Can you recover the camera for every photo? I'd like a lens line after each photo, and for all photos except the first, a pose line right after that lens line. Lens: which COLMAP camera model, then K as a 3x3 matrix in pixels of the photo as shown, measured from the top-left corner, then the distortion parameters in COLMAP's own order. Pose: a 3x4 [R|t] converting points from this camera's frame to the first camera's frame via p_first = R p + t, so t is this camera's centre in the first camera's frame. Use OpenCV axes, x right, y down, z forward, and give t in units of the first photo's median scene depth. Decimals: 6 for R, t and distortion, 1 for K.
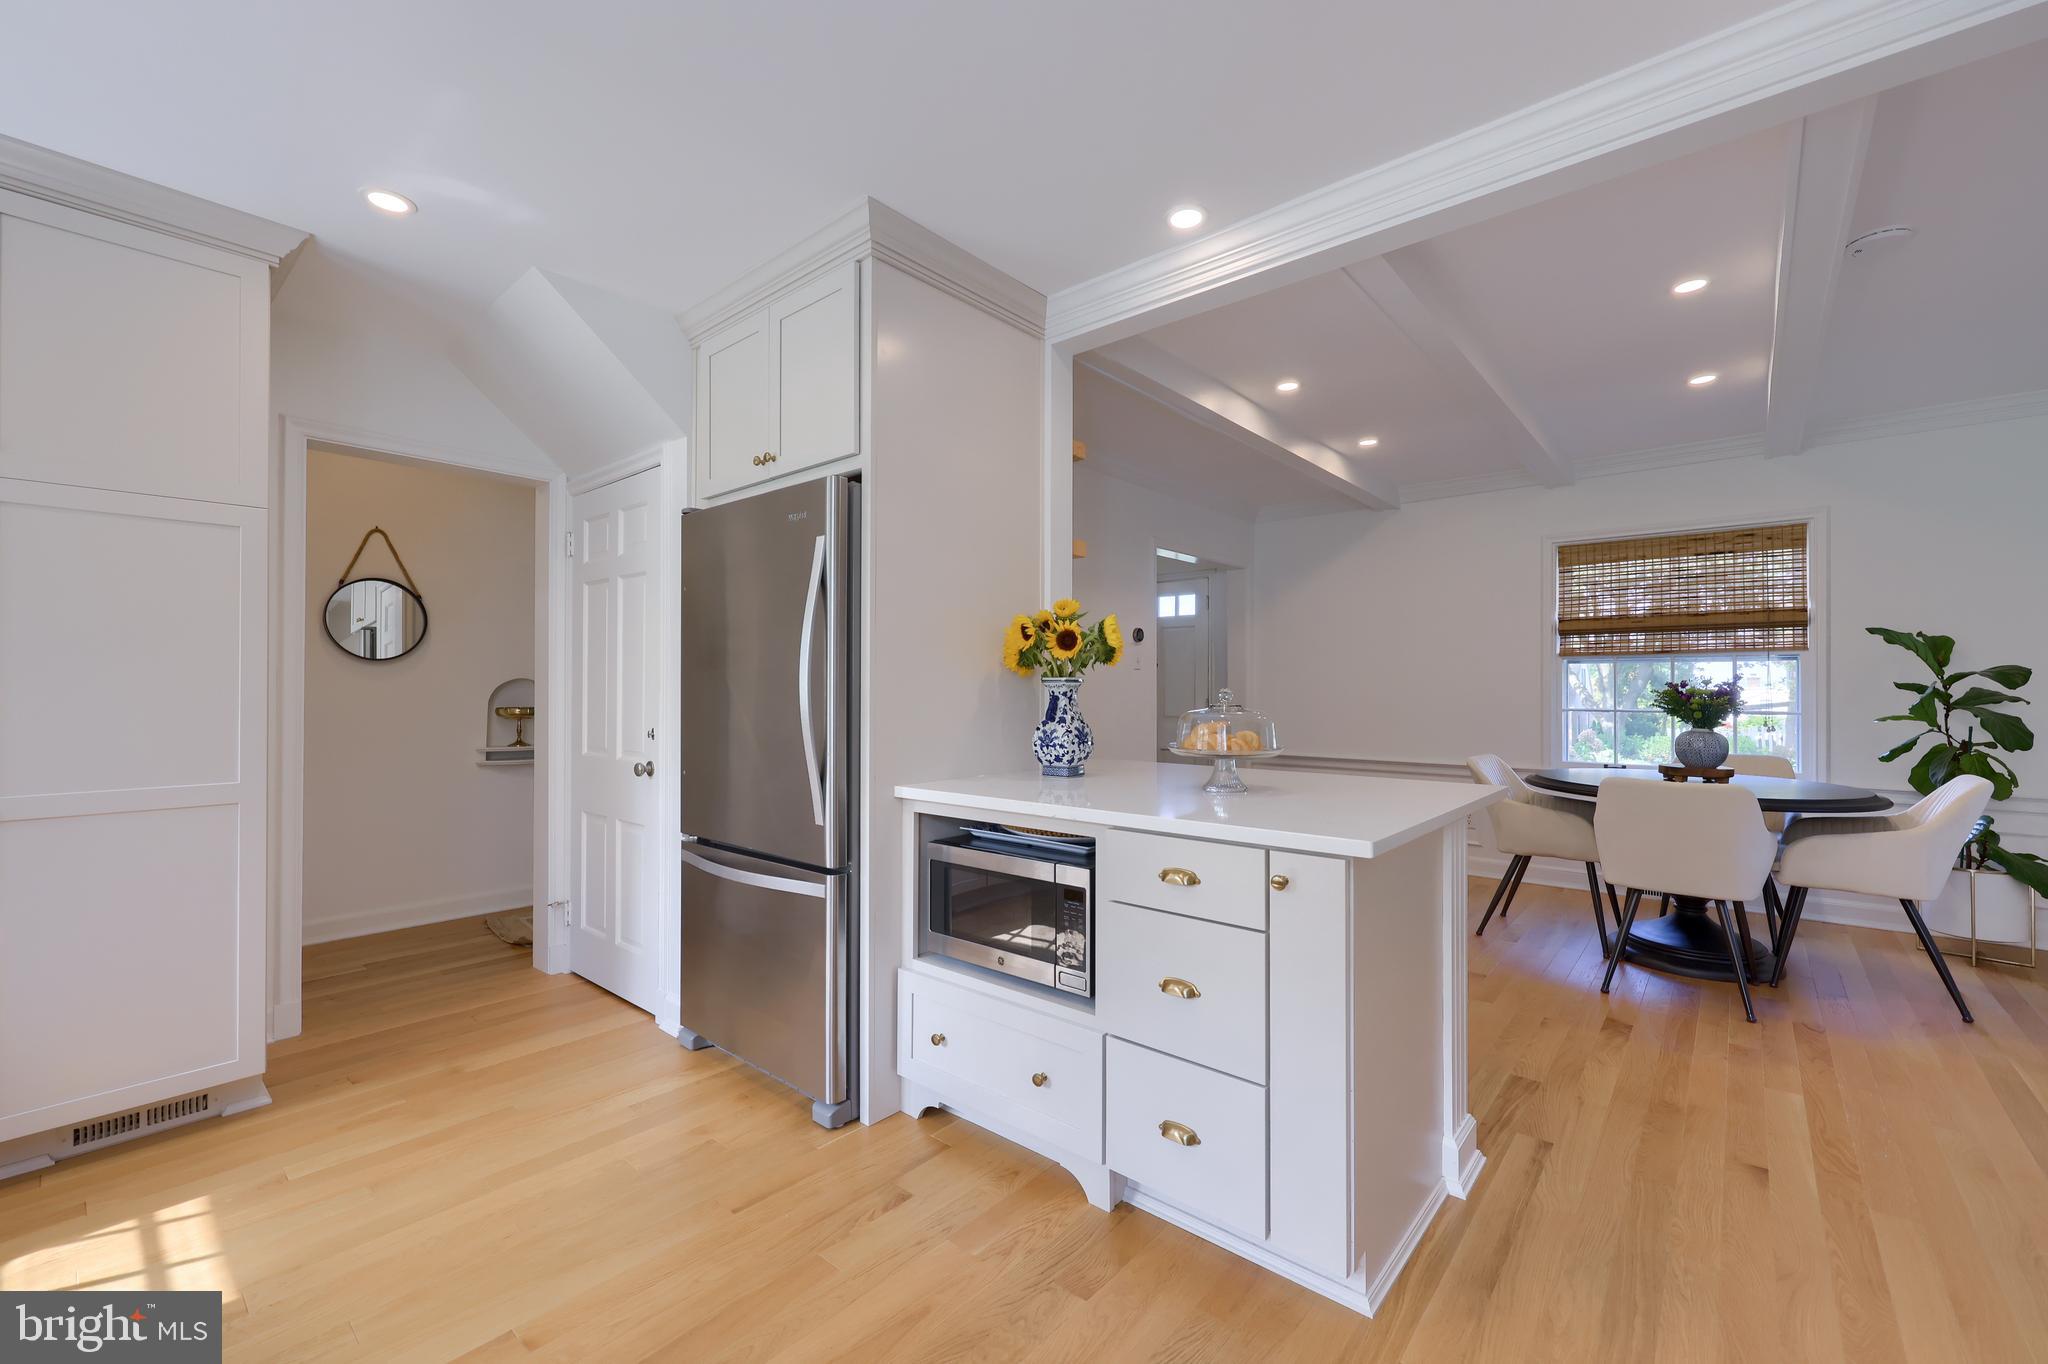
lens RADIAL K [[840.8, 0, 1016.1], [0, 840.8, 679.6], [0, 0, 1]] dist [-0.000933, 0.002017]
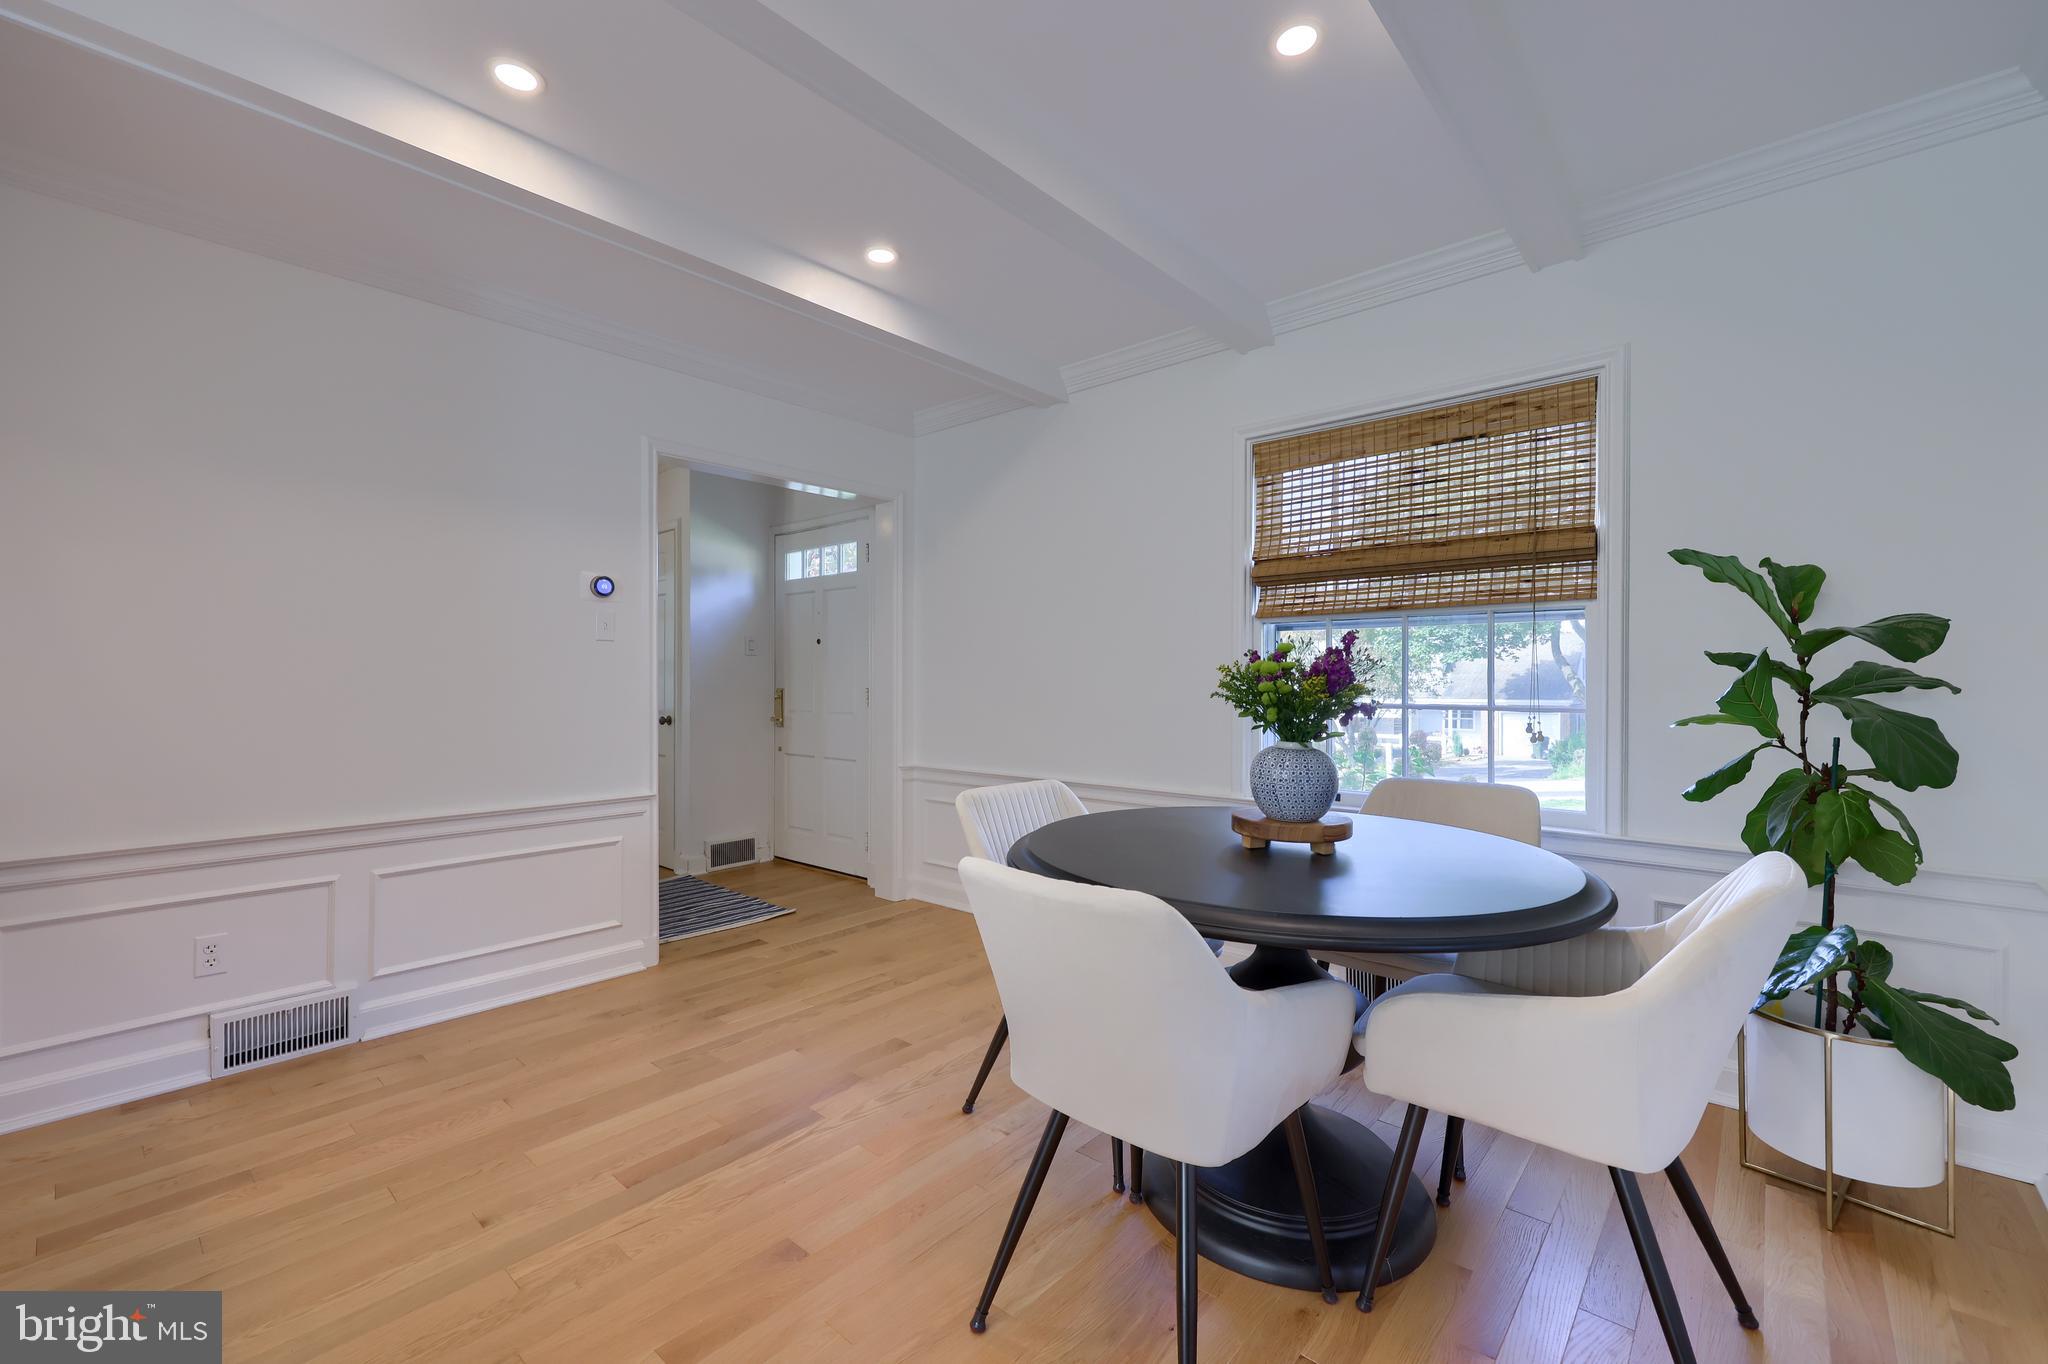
lens RADIAL K [[840.8, 0, 1027.5], [0, 840.8, 684.1], [0, 0, 1]] dist [-0.000933, 0.002017]
pose [[0.999982, -0.001373, 0.005907, 0.597907], [0.001270, 0.999847, 0.017432, 0.013532], [-0.005930, -0.017424, 0.999831, 0.464478]]
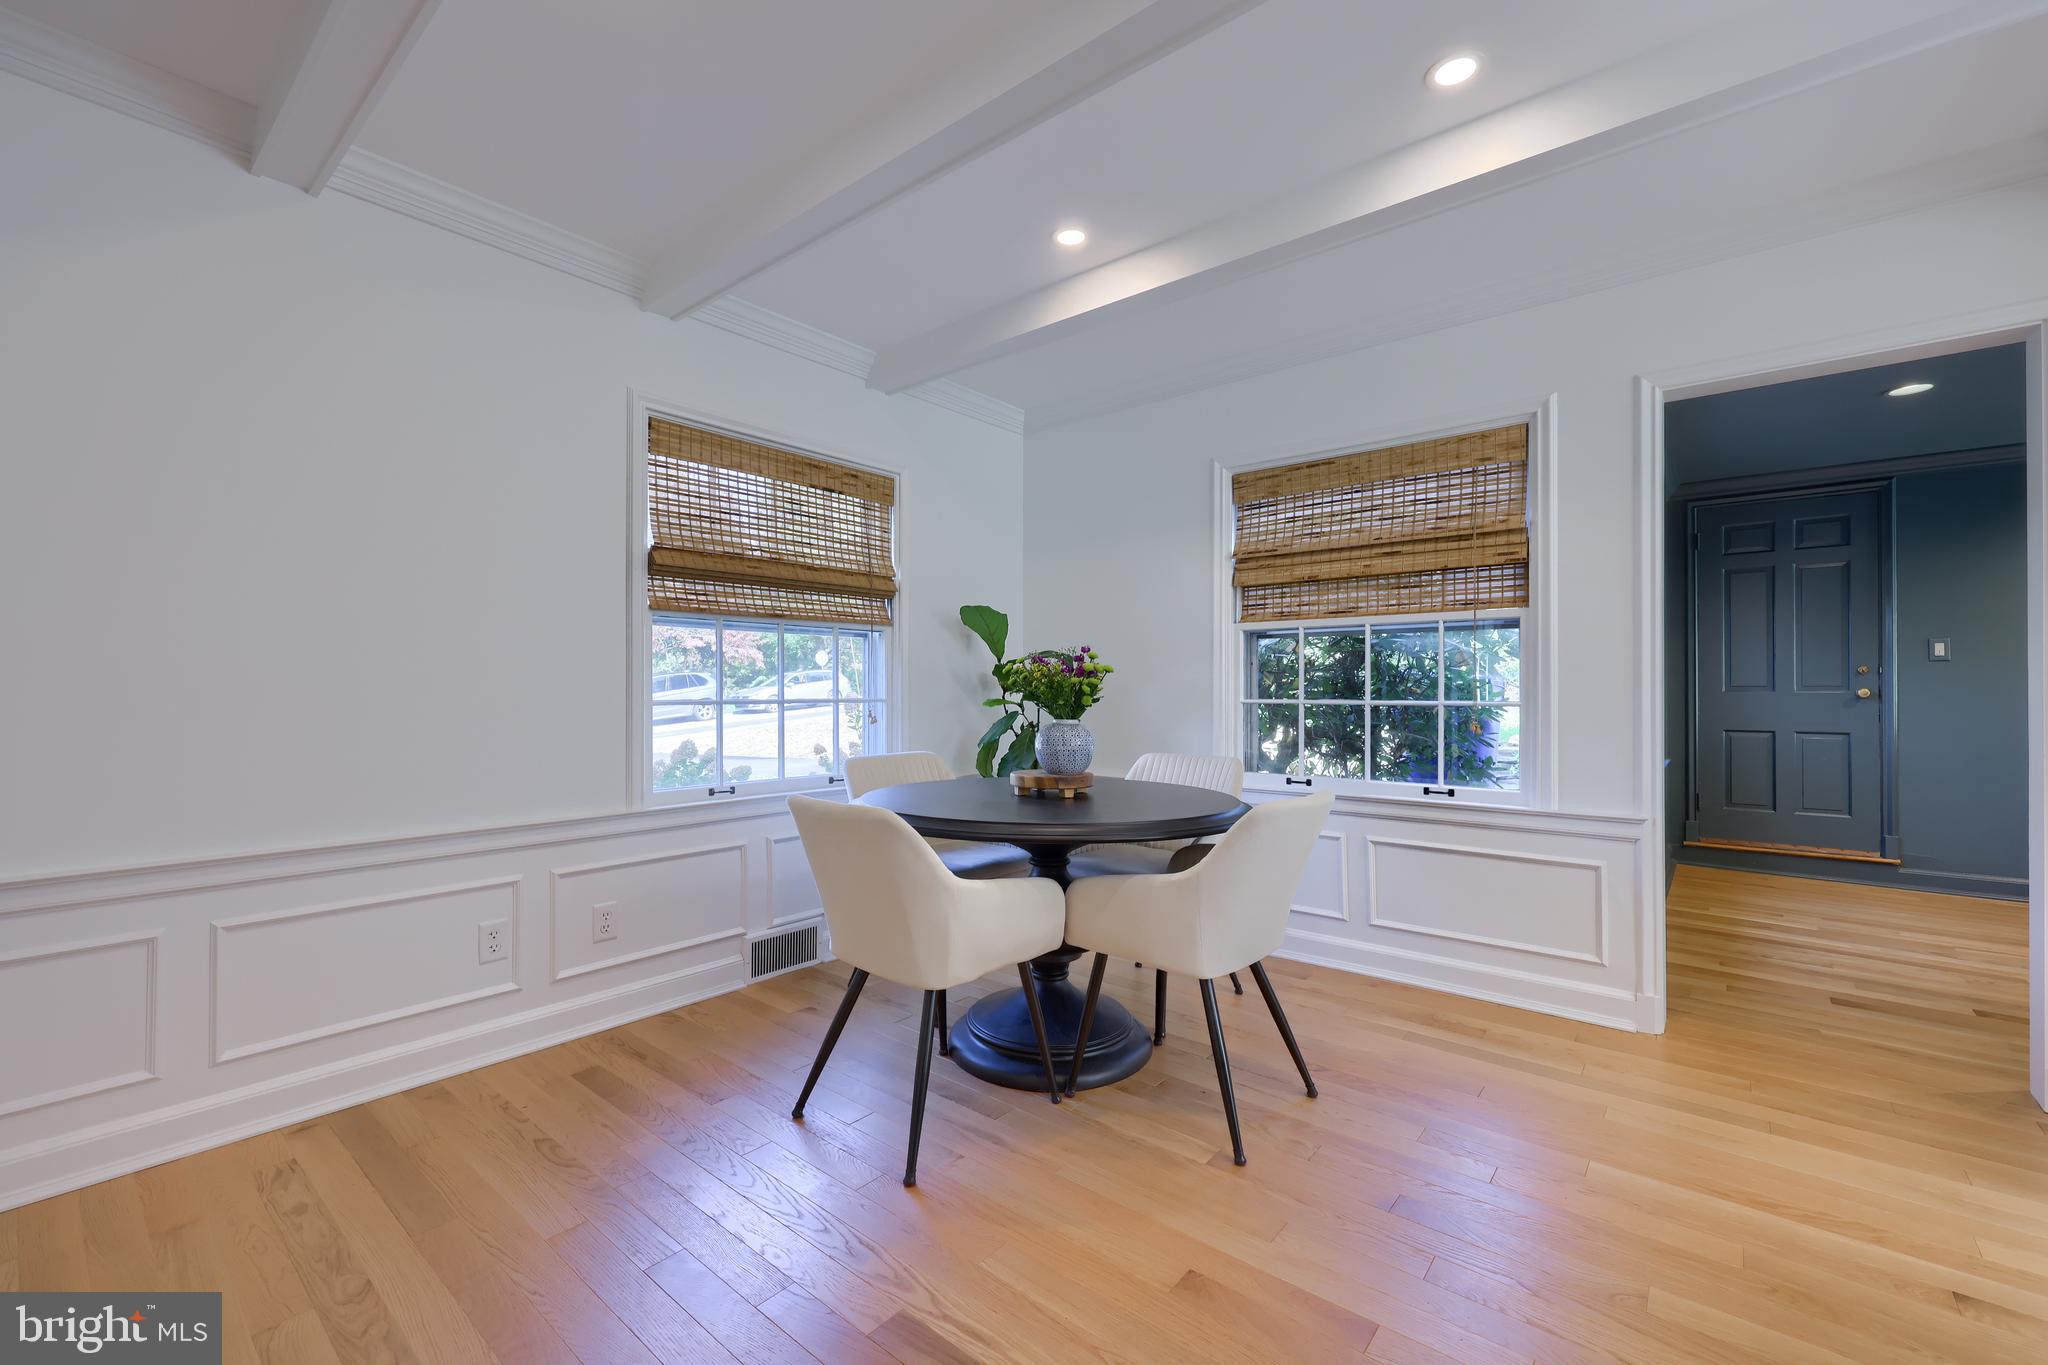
lens RADIAL K [[840.8, 0, 986.1], [0, 840.8, 686.1], [0, 0, 1]] dist [-0.000933, 0.002017]
pose [[-0.017654, -0.001203, 0.999843, 0.083355], [-0.011370, 0.999935, 0.001003, 0.027246], [-0.999780, -0.011351, -0.017666, 0.995752]]
